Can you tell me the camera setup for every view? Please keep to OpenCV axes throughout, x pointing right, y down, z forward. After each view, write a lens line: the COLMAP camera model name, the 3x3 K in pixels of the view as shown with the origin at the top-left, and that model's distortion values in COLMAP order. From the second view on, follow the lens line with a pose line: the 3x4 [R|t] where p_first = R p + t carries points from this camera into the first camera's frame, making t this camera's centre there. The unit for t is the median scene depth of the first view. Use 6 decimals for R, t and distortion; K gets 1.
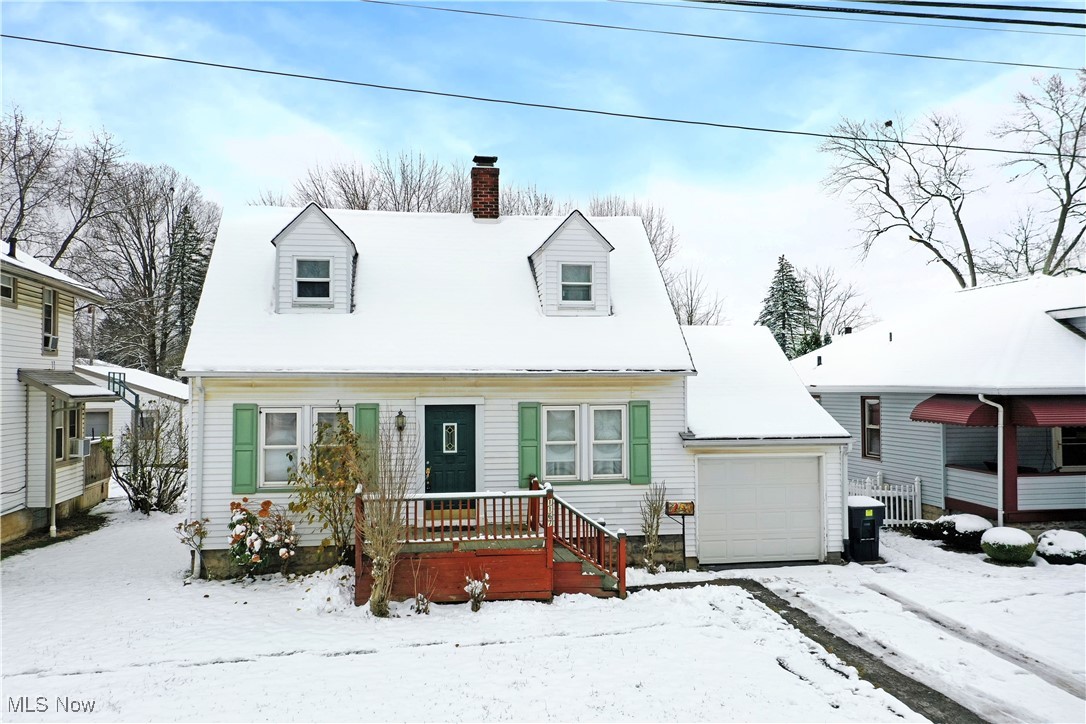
lens RADIAL K [[865.5, 0, 542.1], [0, 865.5, 366.3], [0, 0, 1]] dist [0.027671, -0.002095]
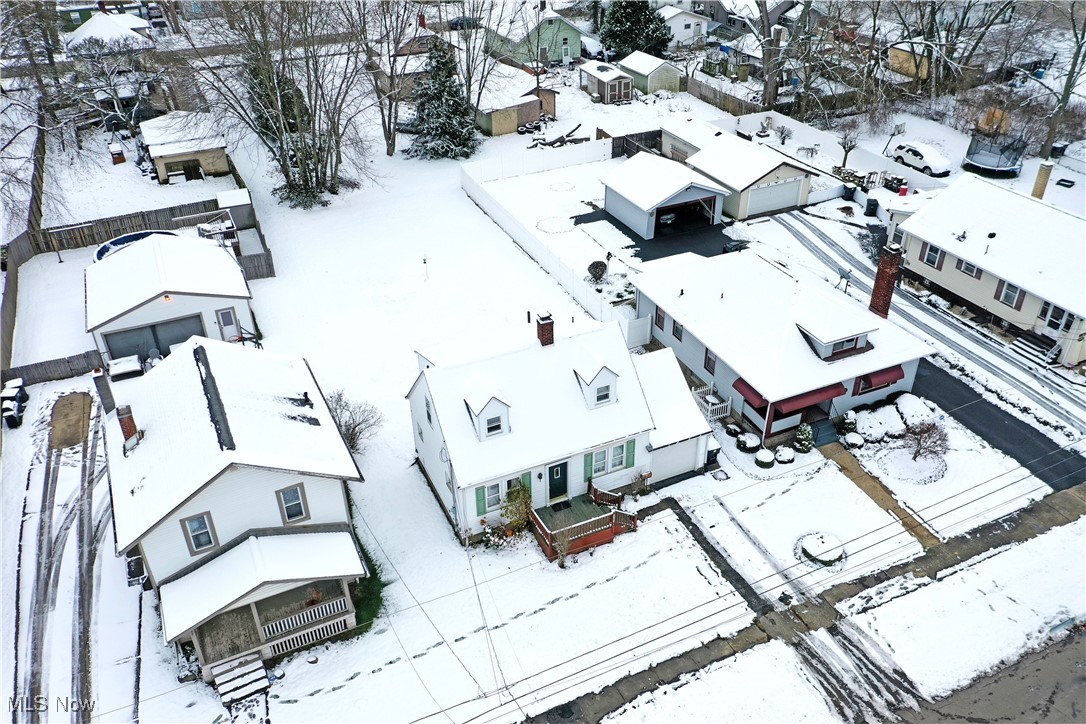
lens RADIAL K [[865.5, 0, 538.1], [0, 865.5, 365.0], [0, 0, 1]] dist [0.027671, -0.002095]
pose [[0.965370, -0.153466, 0.210972, -0.602865], [0.008100, 0.825920, 0.563729, -1.476058], [-0.260759, -0.542498, 0.798561, -0.701144]]
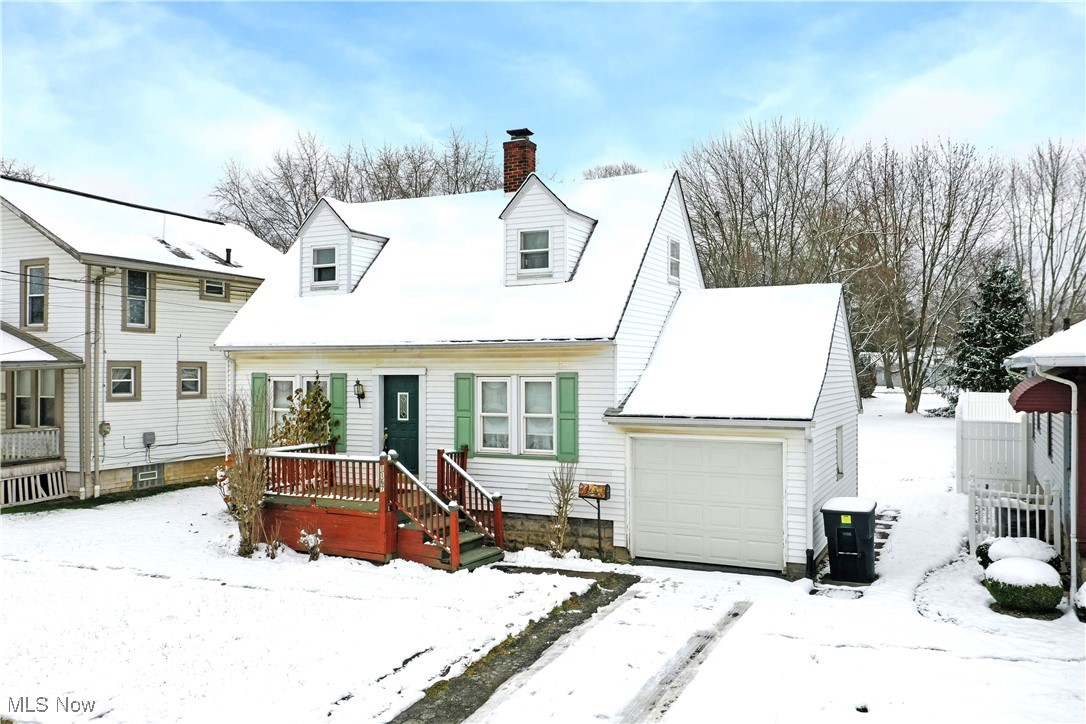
lens RADIAL K [[865.5, 0, 539.4], [0, 865.5, 365.1], [0, 0, 1]] dist [0.027671, -0.002095]
pose [[0.813161, -0.000411, -0.582039, 0.644533], [0.013032, 0.999762, 0.017500, 0.015495], [0.581893, -0.021816, 0.812973, 0.232176]]
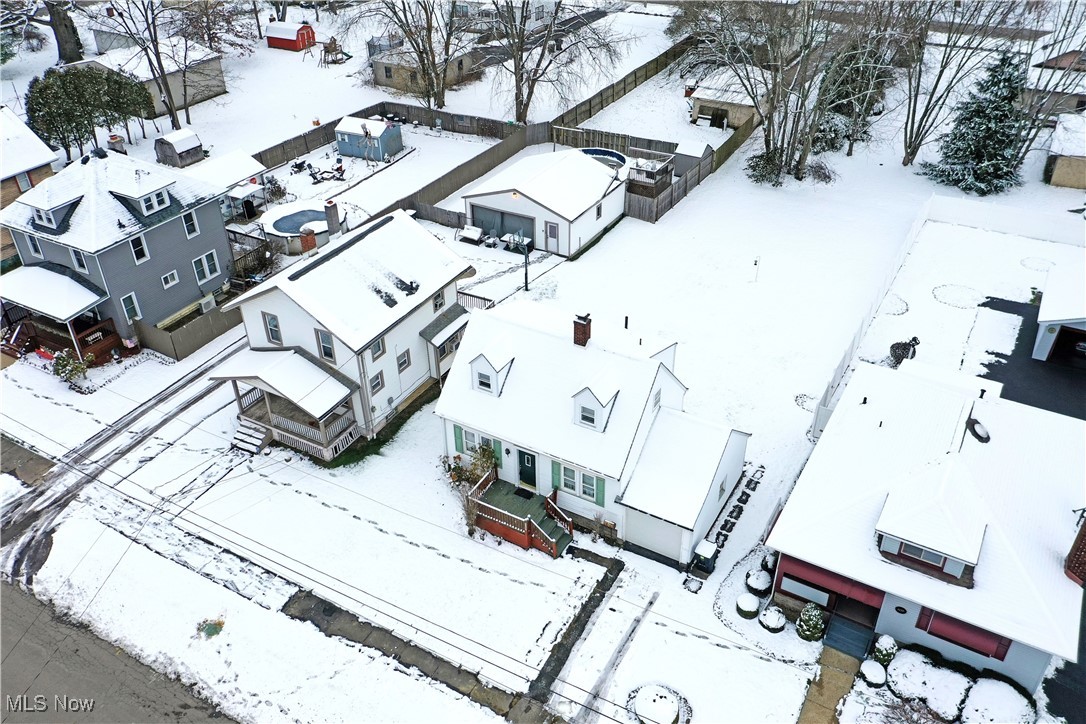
lens RADIAL K [[865.5, 0, 539.3], [0, 865.5, 360.4], [0, 0, 1]] dist [0.027671, -0.002095]
pose [[0.768368, 0.349168, -0.536369, 1.081594], [0.030215, 0.817341, 0.575361, -1.488867], [0.639294, -0.458296, 0.617469, -0.310800]]
